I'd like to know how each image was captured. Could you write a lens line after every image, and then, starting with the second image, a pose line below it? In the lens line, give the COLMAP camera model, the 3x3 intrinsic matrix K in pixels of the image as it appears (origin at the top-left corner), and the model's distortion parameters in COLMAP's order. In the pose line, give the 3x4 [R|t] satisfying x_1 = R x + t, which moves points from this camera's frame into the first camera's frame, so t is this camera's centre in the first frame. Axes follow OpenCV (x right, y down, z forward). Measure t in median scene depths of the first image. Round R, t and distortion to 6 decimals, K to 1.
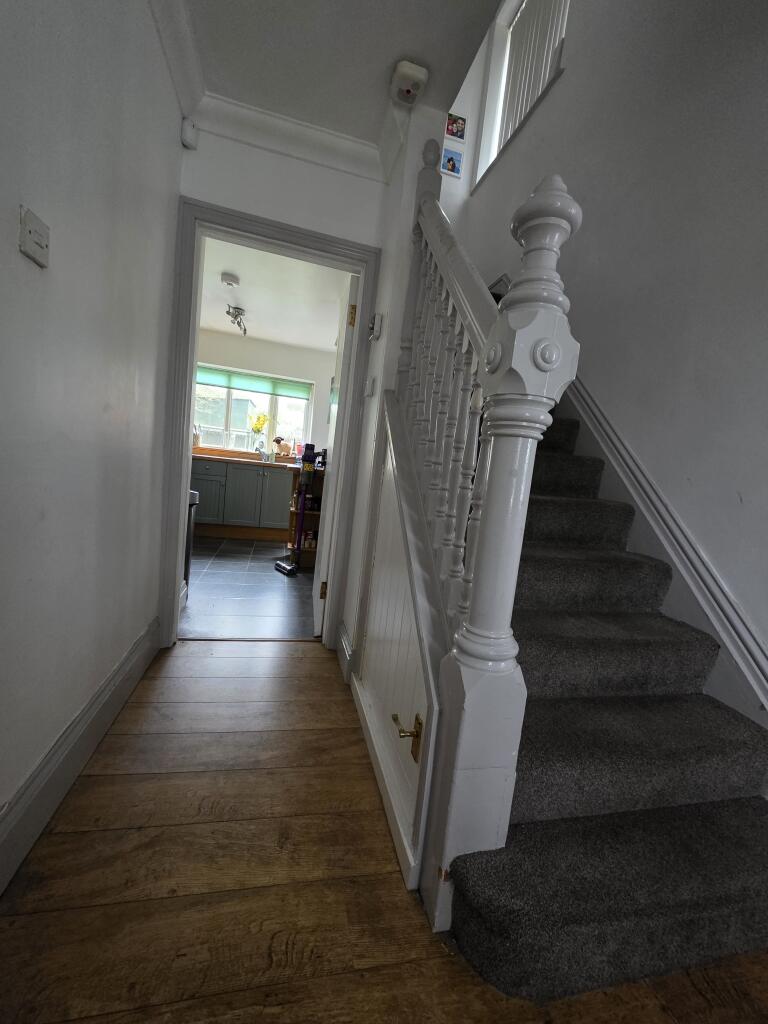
lens RADIAL K [[414.2, 0, 387.3], [0, 414.2, 514.7], [0, 0, 1]] dist [0.001269, 0.000258]
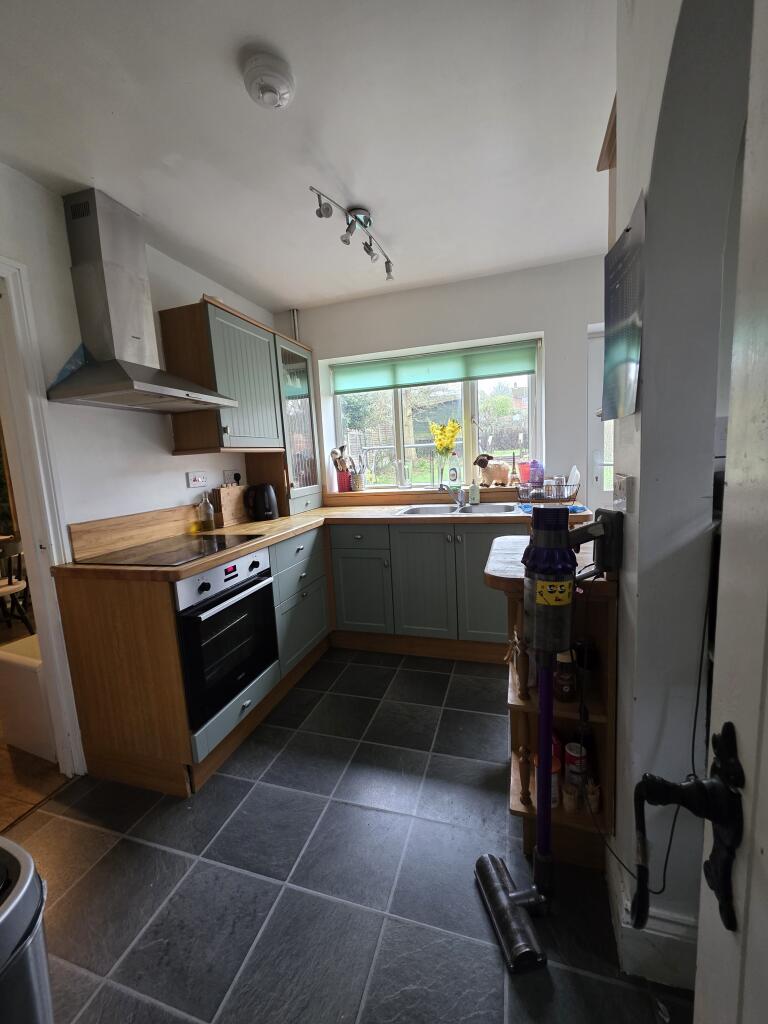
lens RADIAL K [[414.2, 0, 384.8], [0, 414.2, 514.1], [0, 0, 1]] dist [0.001269, 0.000258]
pose [[0.840816, -0.087198, -0.534251, -0.088511], [0.096389, 0.995286, -0.010746, -0.117100], [0.532670, -0.042460, 0.845257, 0.474601]]
